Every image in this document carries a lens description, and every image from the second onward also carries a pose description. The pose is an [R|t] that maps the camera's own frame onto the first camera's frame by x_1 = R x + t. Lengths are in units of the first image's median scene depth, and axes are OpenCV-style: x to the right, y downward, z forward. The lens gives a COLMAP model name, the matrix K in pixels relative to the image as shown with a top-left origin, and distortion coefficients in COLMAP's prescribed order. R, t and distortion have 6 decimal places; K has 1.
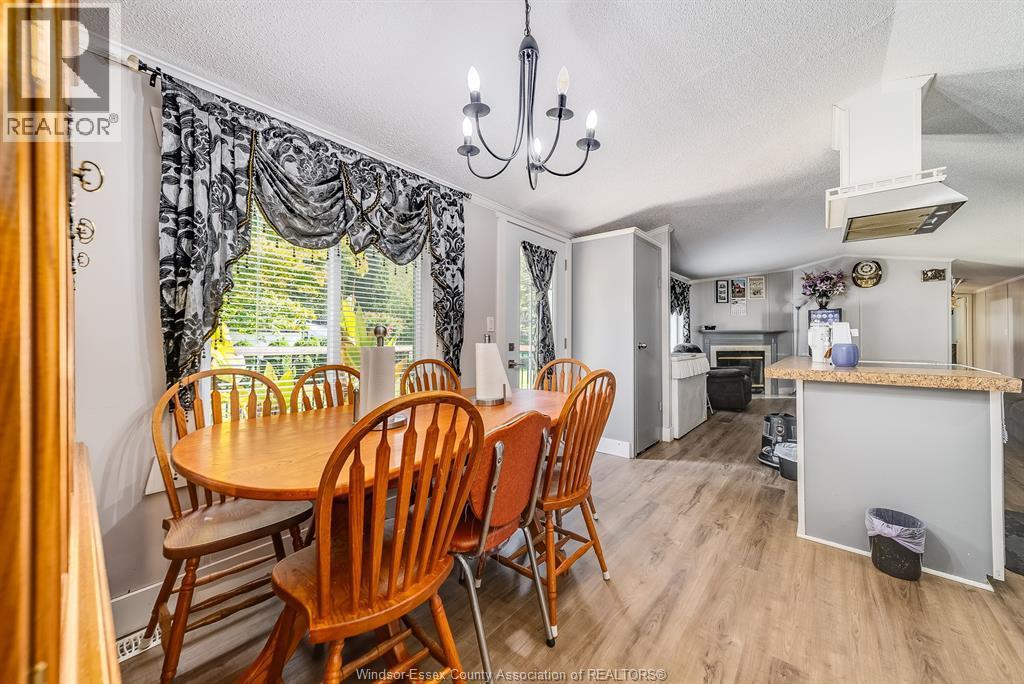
lens RADIAL K [[373.4, 0, 515.5], [0, 373.4, 336.5], [0, 0, 1]] dist [0.006475, -0.000055]
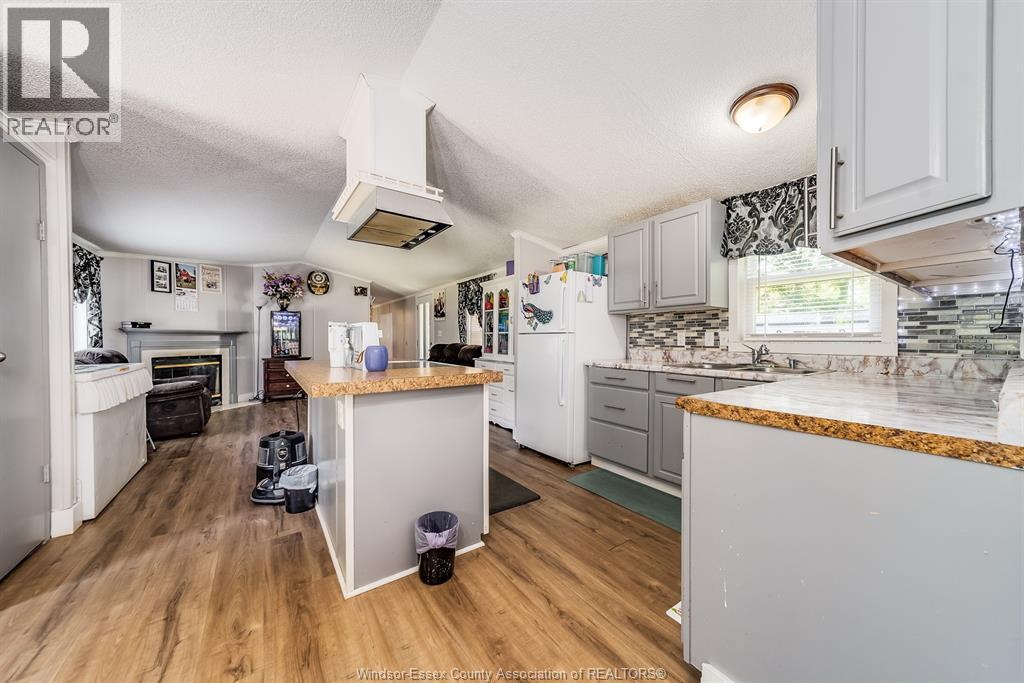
lens RADIAL K [[356.1, 0, 517.8], [0, 356.1, 341.6], [0, 0, 1]] dist [0.006525, 0.000101]
pose [[0.247028, -0.006403, 0.968987, 0.109838], [-0.002936, 0.999969, 0.007357, 0.001597], [-0.969004, -0.004662, 0.247001, 0.395791]]
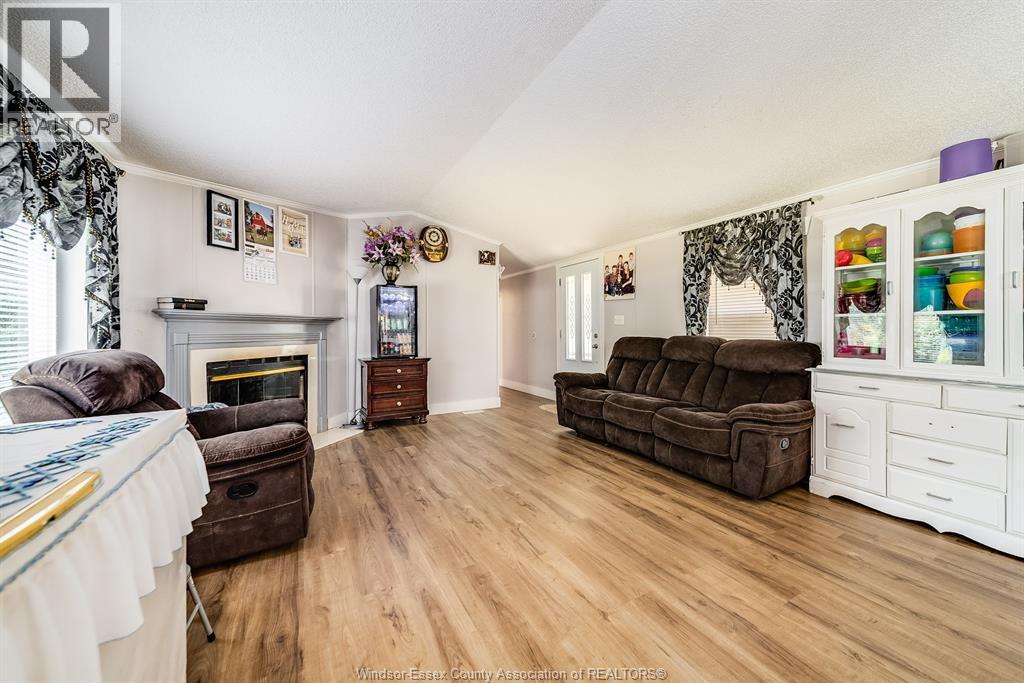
lens RADIAL K [[375.8, 0, 512.5], [0, 375.8, 327.2], [0, 0, 1]] dist [0.007691, -0.000014]
pose [[0.358847, 0.004795, 0.933384, 0.755942], [-0.000340, 0.999987, -0.005006, 0.005963], [-0.933396, 0.001479, 0.358845, 1.506406]]
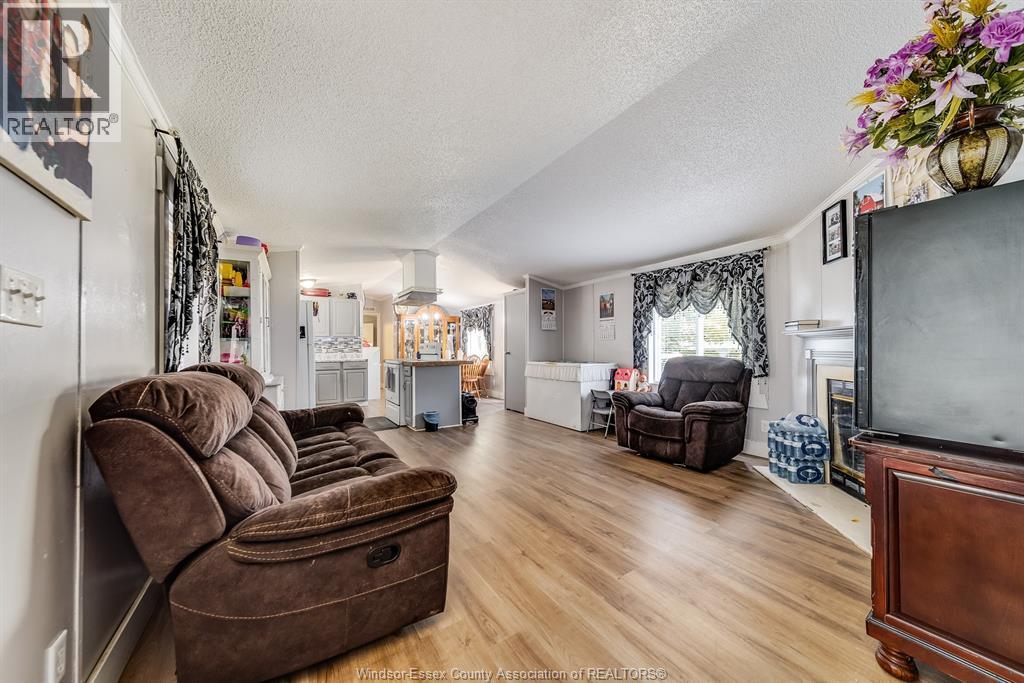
lens RADIAL K [[356.1, 0, 517.8], [0, 356.1, 341.6], [0, 0, 1]] dist [0.006525, 0.000101]
pose [[-0.289206, -0.017608, -0.957105, 2.853057], [0.007862, 0.999753, -0.020769, 0.008158], [0.957235, -0.013532, -0.288996, 2.182559]]
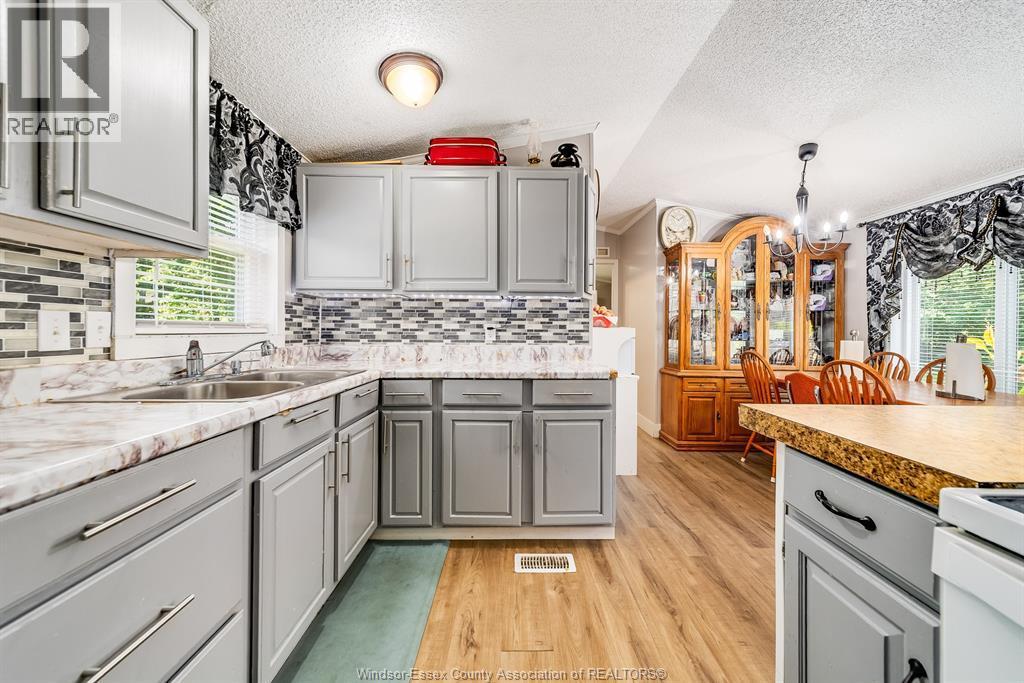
lens RADIAL K [[366.9, 0, 515.8], [0, 366.9, 332.4], [0, 0, 1]] dist [0.002480, 0.000056]
pose [[-0.760699, -0.004837, -0.649086, 1.227577], [-0.008831, 0.999957, 0.002899, -0.003571], [0.649044, 0.007937, -0.760709, 0.740407]]
